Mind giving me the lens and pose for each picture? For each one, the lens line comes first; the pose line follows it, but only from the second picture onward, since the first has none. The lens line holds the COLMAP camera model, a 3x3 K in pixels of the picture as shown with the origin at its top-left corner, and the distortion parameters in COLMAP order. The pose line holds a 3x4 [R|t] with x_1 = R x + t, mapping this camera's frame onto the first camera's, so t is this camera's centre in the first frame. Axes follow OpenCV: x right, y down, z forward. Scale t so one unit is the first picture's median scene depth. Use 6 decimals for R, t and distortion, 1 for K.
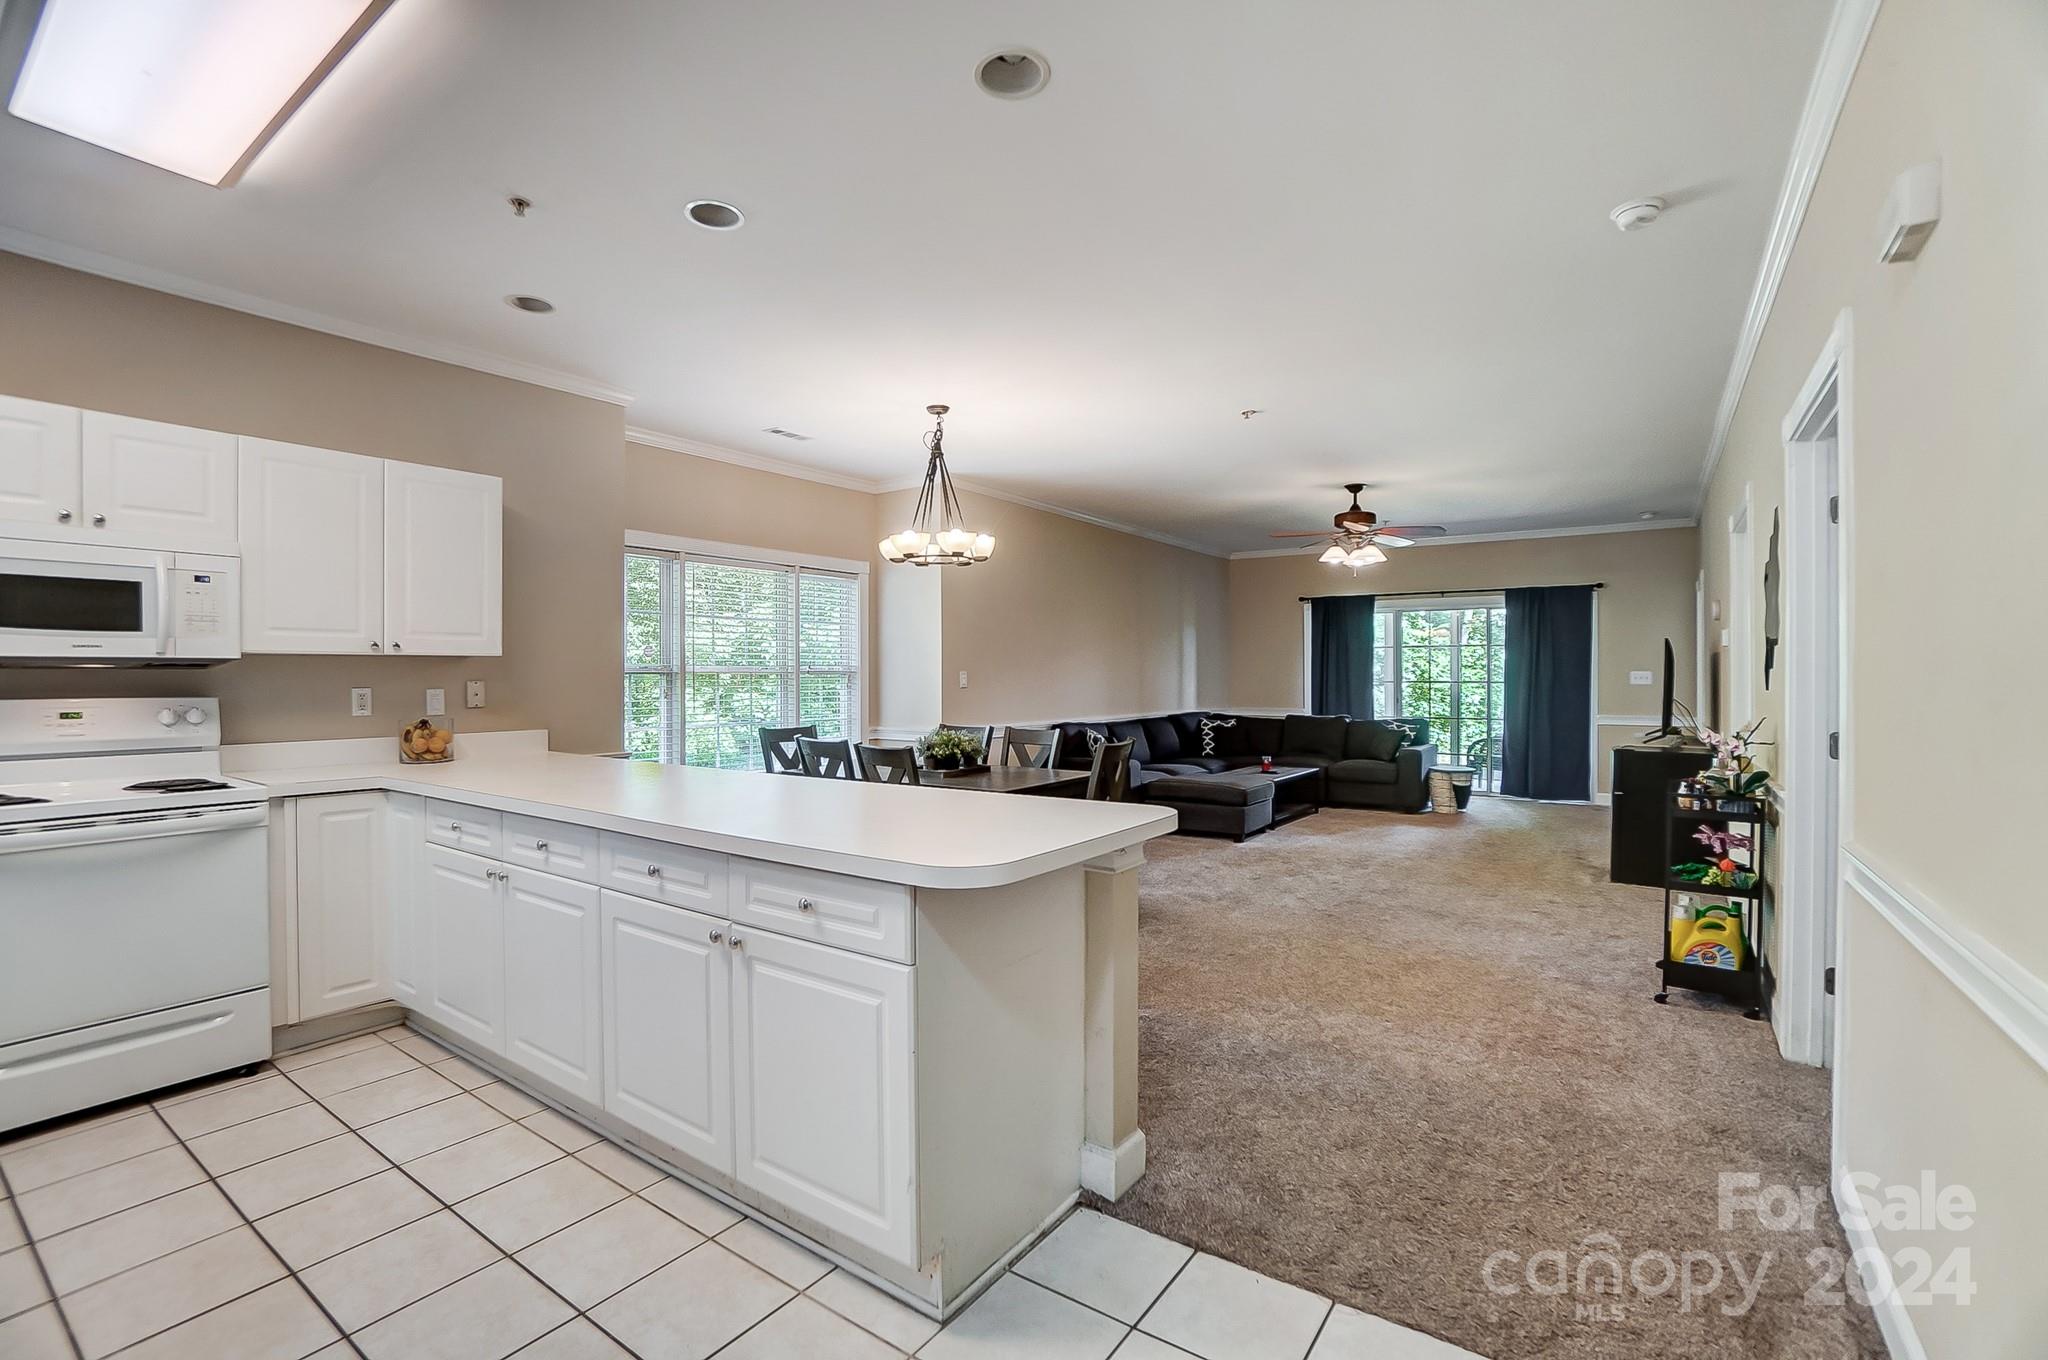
lens RADIAL K [[907.0, 0, 1024.0], [0, 907.0, 680.0], [0, 0, 1]] dist [-0.044650, 0.000223]
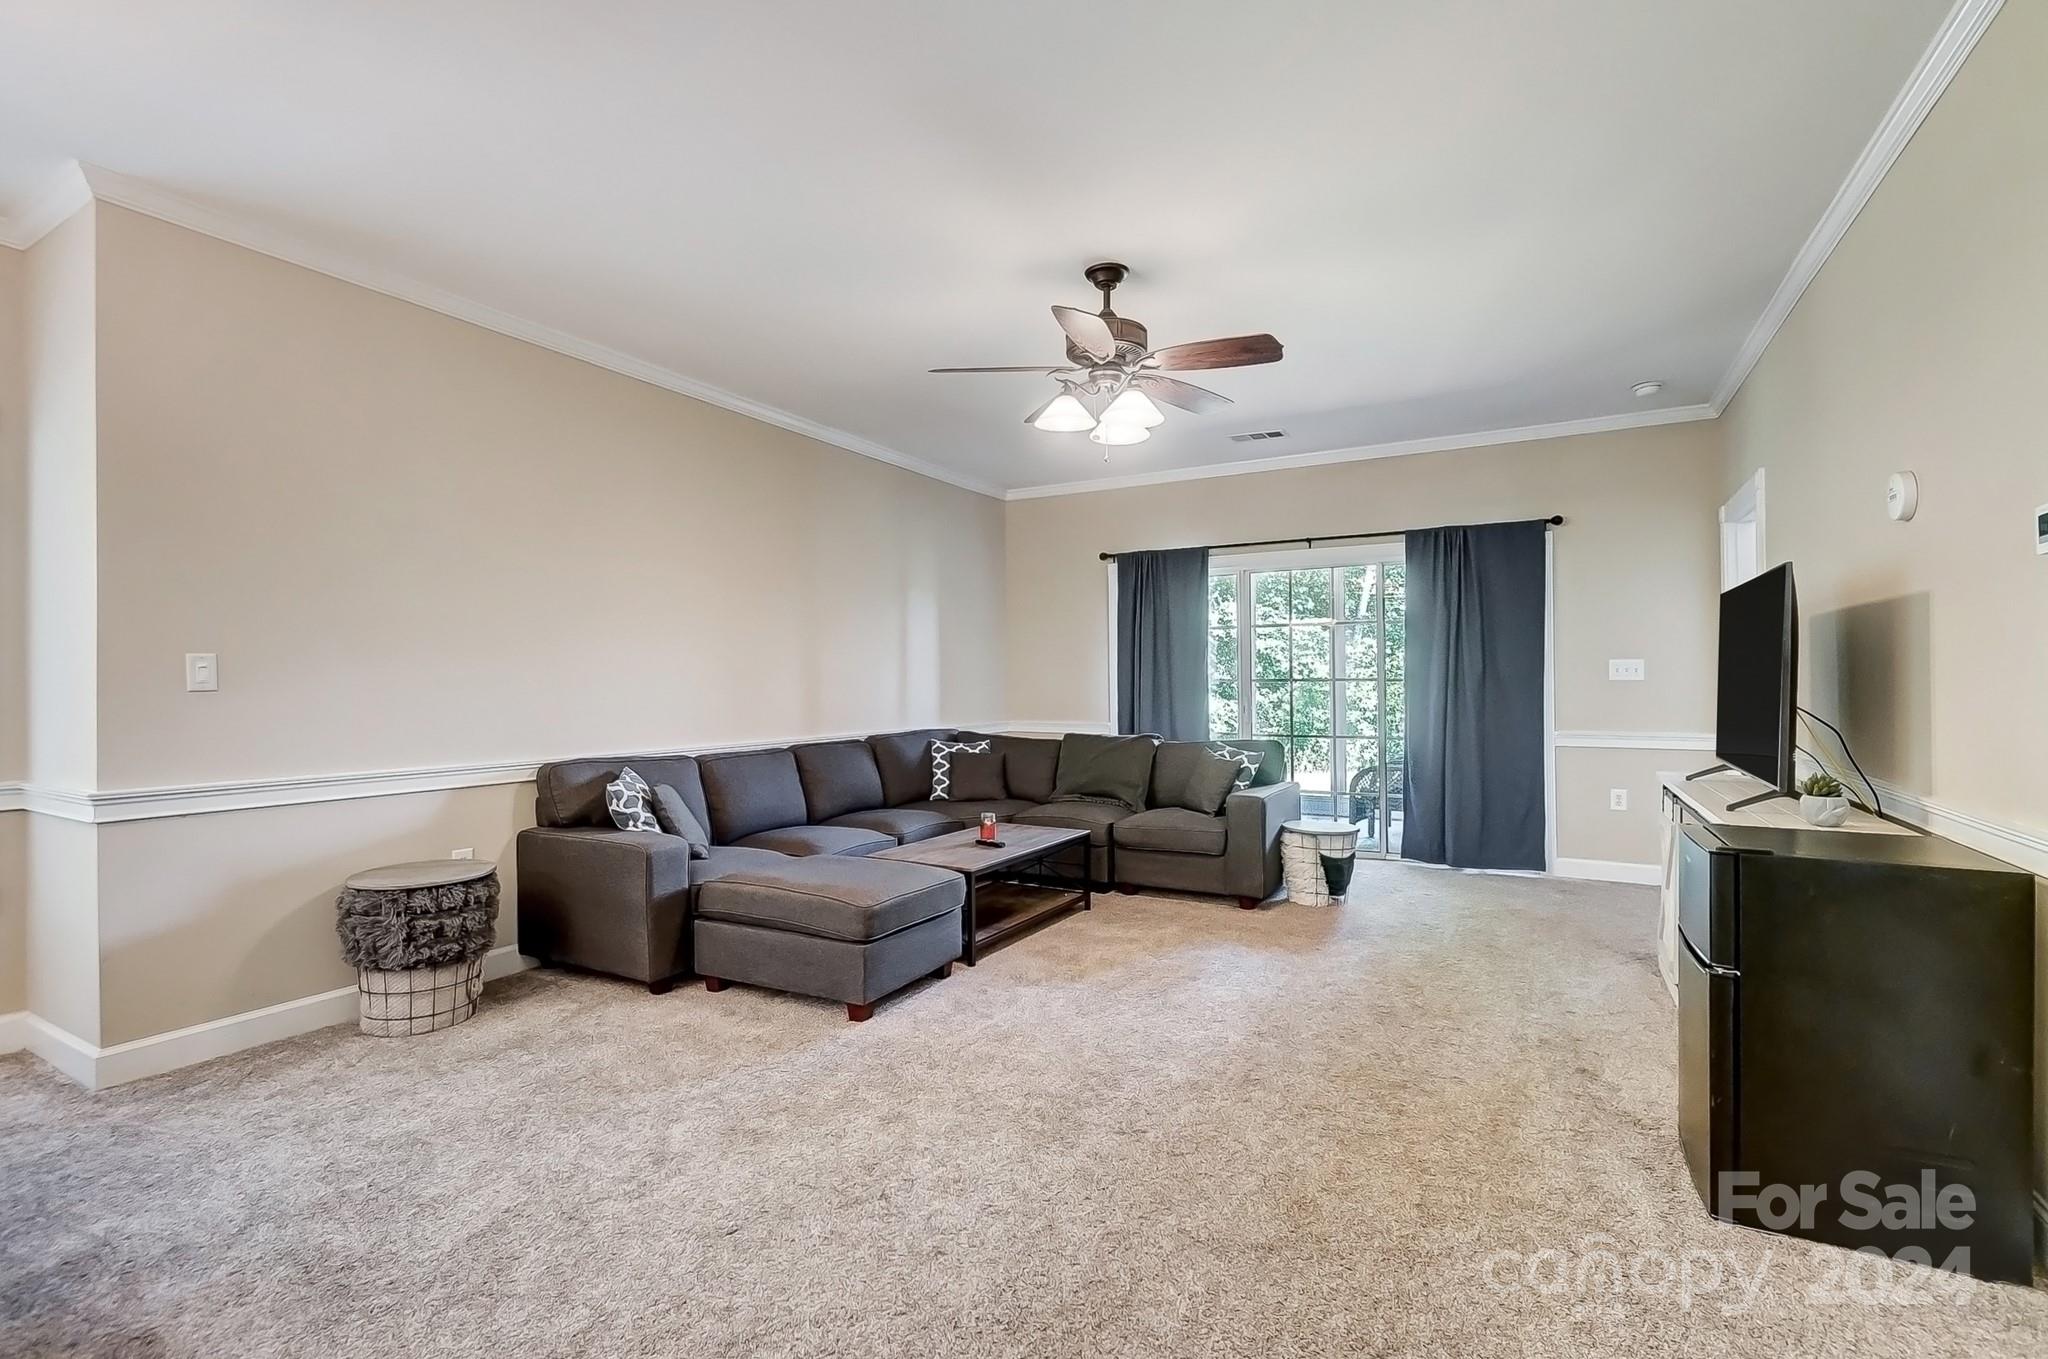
lens RADIAL K [[913.9, 0, 1024.0], [0, 913.9, 679.5], [0, 0, 1]] dist [0.001085, -0.000276]
pose [[0.994942, -0.004887, 0.100331, 0.235189], [0.005600, 0.999961, -0.006821, 0.006784], [-0.100294, 0.007349, 0.994931, 0.444726]]
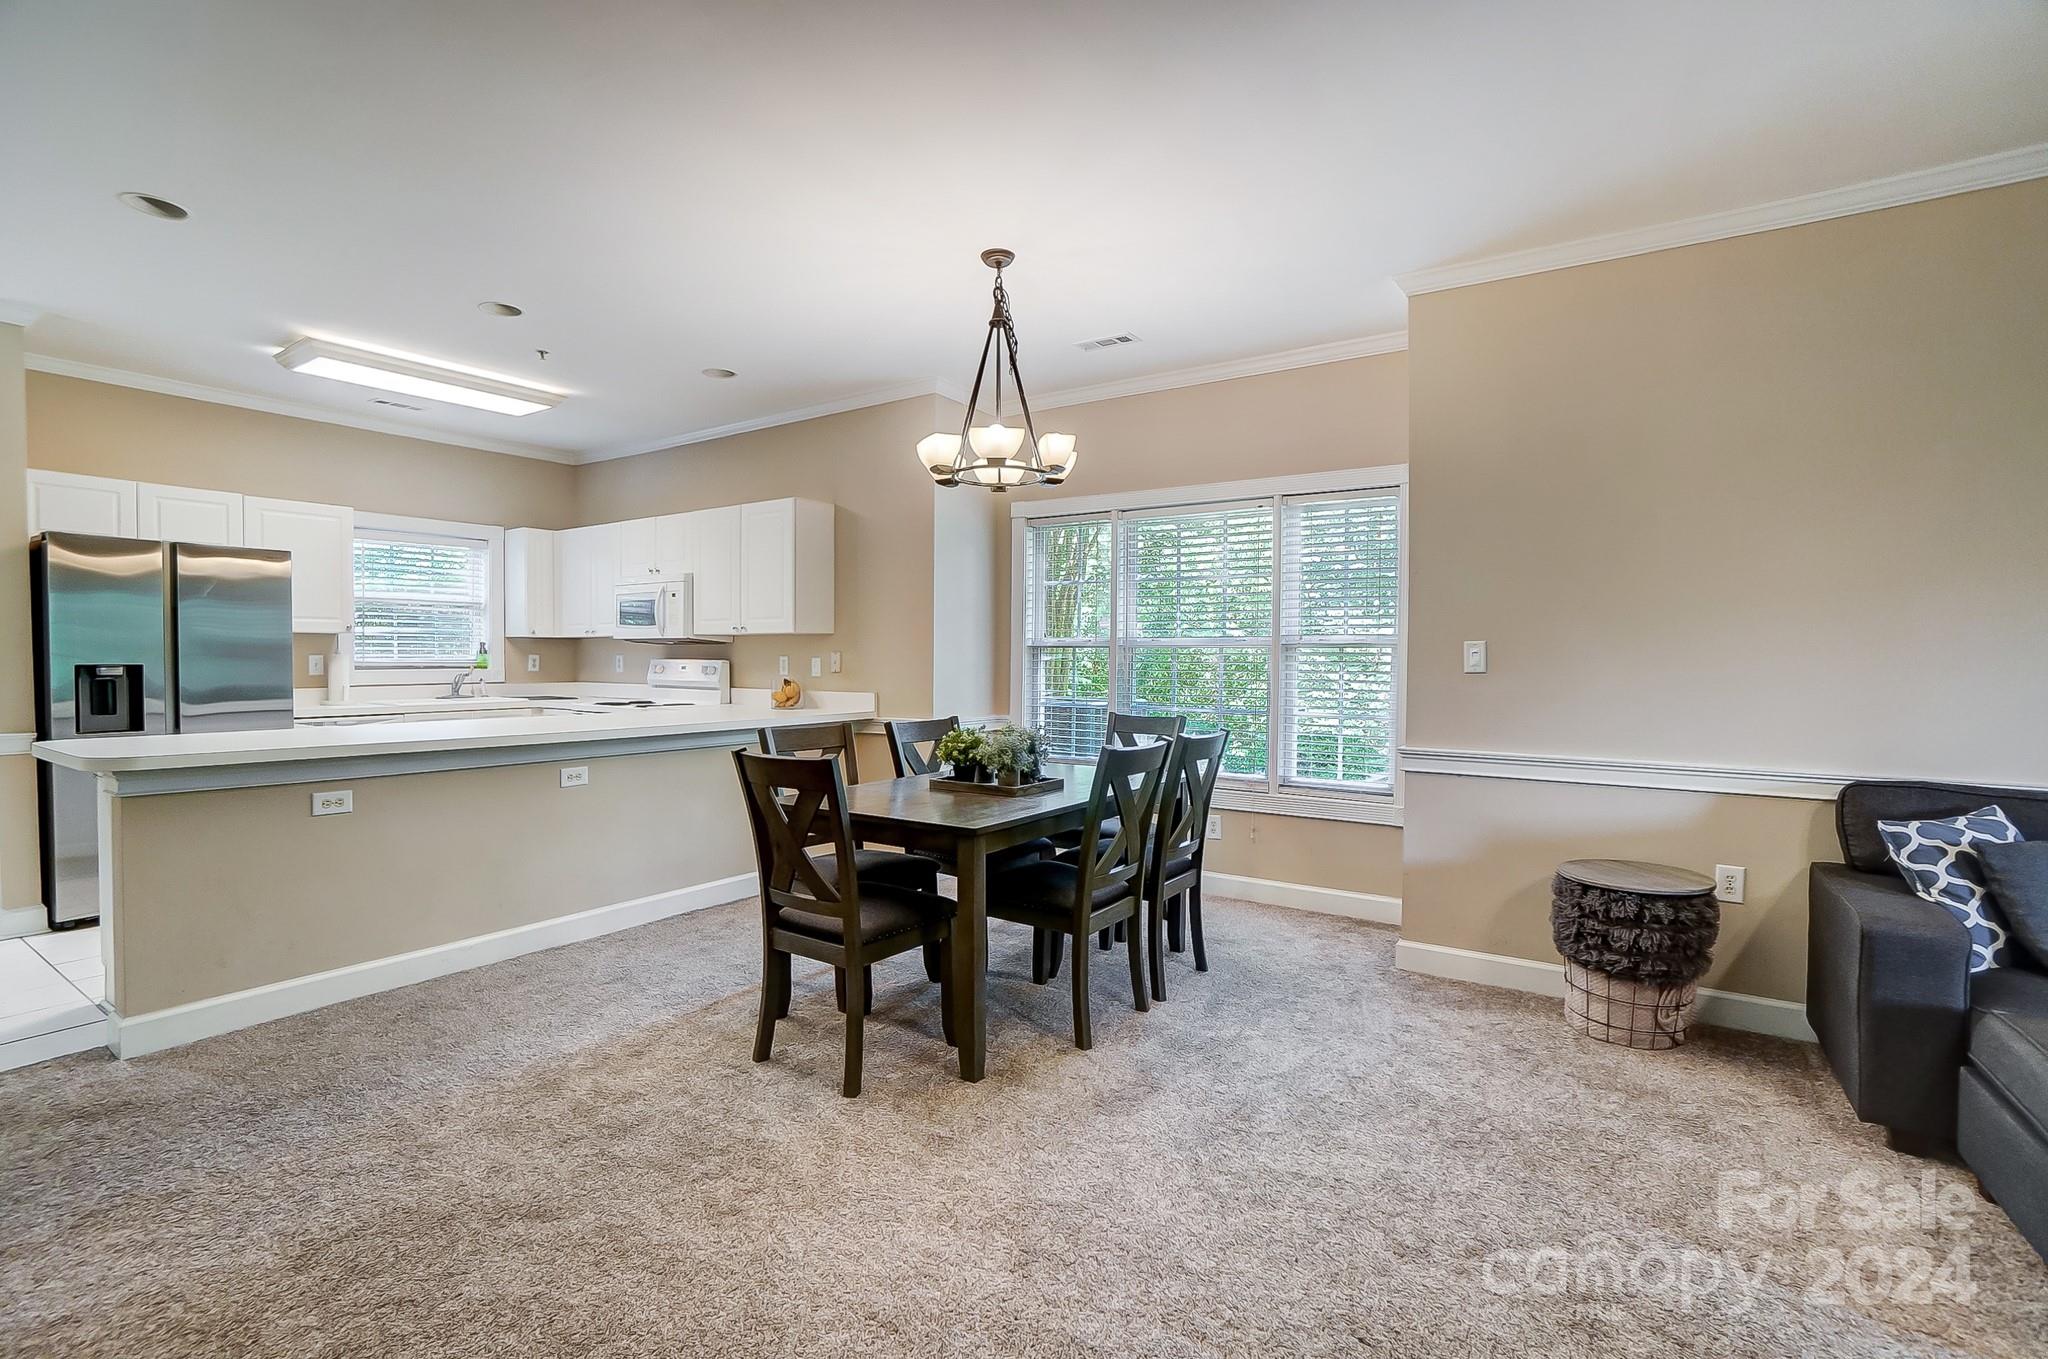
lens RADIAL K [[939.1, 0, 1024.0], [0, 939.1, 679.5], [0, 0, 1]] dist [-0.043334, 0.000351]
pose [[0.013709, 0.026699, -0.999550, 0.383020], [-0.011248, 0.999584, 0.026546, 0.000763], [0.999843, 0.010879, 0.014003, 0.622202]]
